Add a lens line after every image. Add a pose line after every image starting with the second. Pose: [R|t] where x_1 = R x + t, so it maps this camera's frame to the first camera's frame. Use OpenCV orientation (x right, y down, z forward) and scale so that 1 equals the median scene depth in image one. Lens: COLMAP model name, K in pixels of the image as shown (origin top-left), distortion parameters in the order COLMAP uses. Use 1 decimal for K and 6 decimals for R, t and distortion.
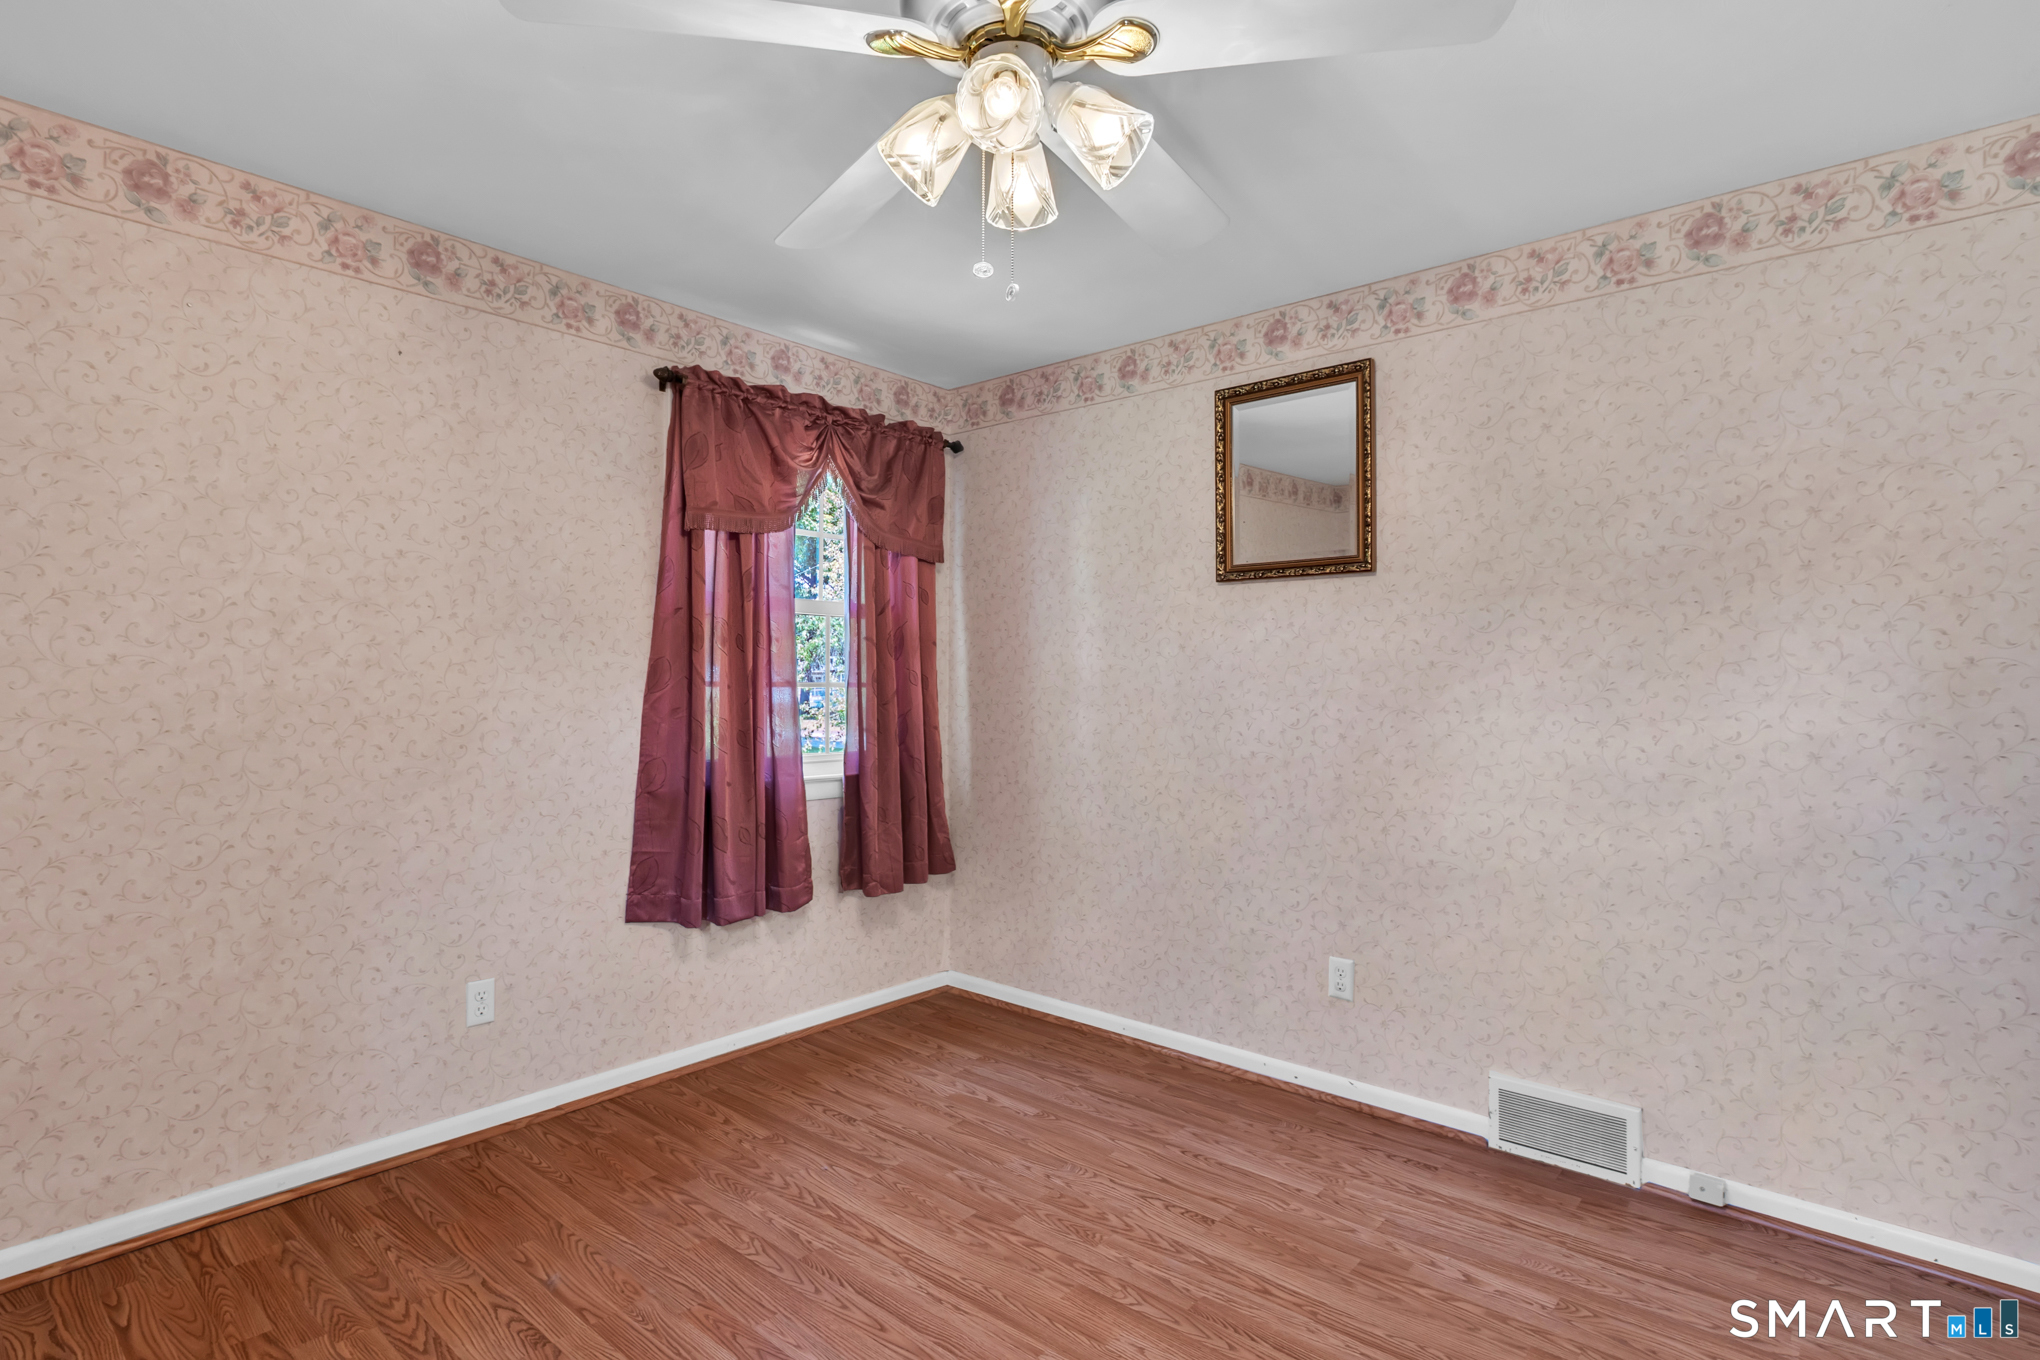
lens RADIAL K [[1020.8, 0, 1025.2], [0, 1020.8, 669.5], [0, 0, 1]] dist [0.000325, -0.000300]
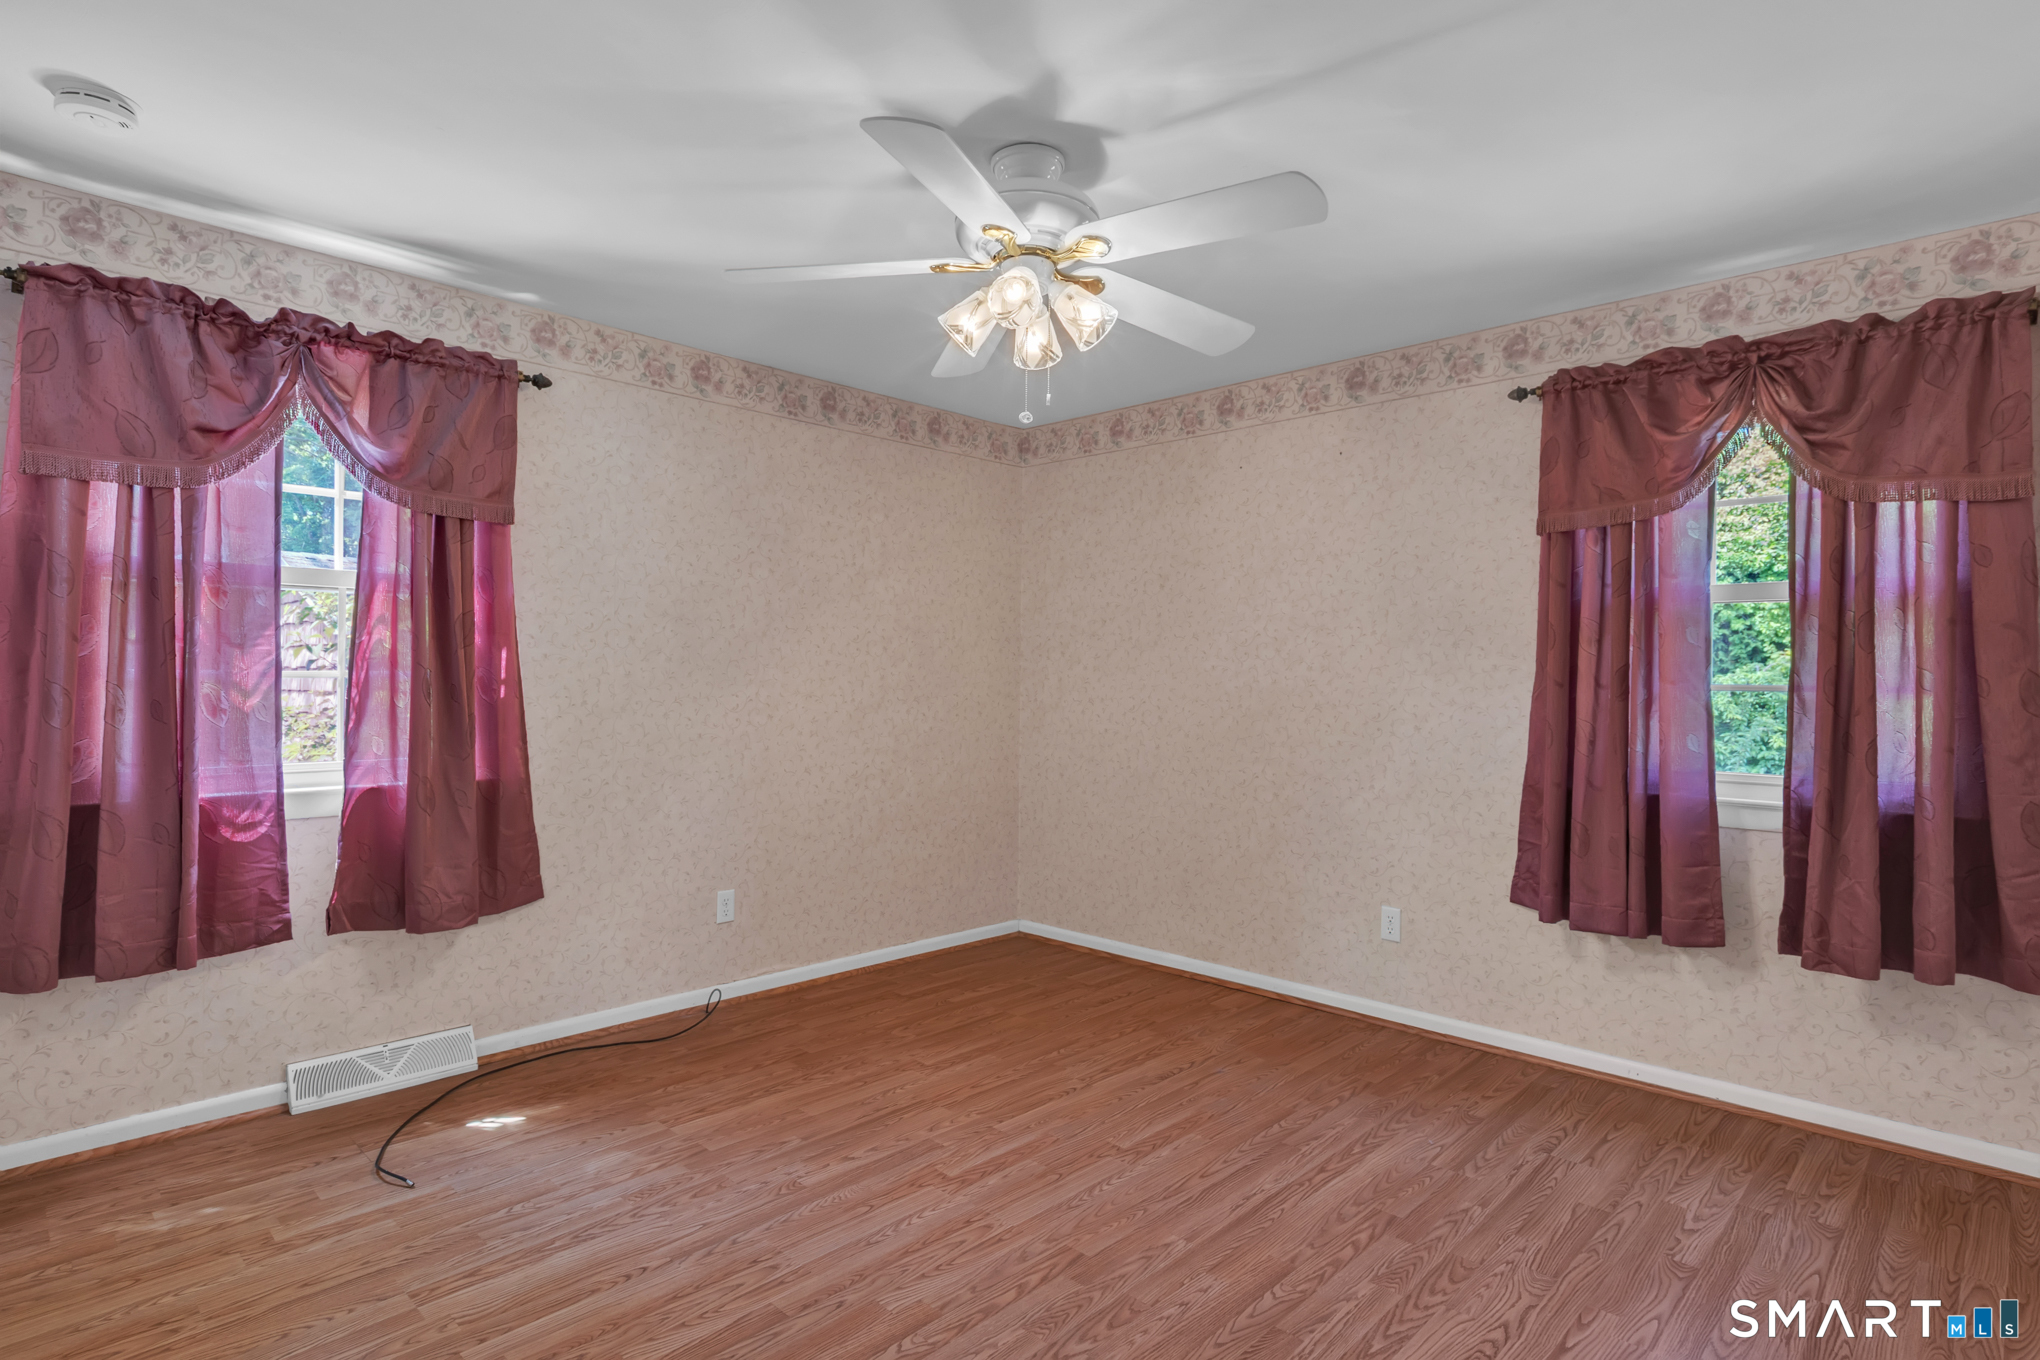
lens RADIAL K [[1058.1, 0, 1020.0], [0, 1058.1, 680.0], [0, 0, 1]] dist [-0.001439, -0.001283]
pose [[-0.059553, -0.002753, -0.998221, 0.824266], [0.000411, 0.999996, -0.002783, 0.013231], [0.998225, -0.000576, -0.059551, 0.577094]]
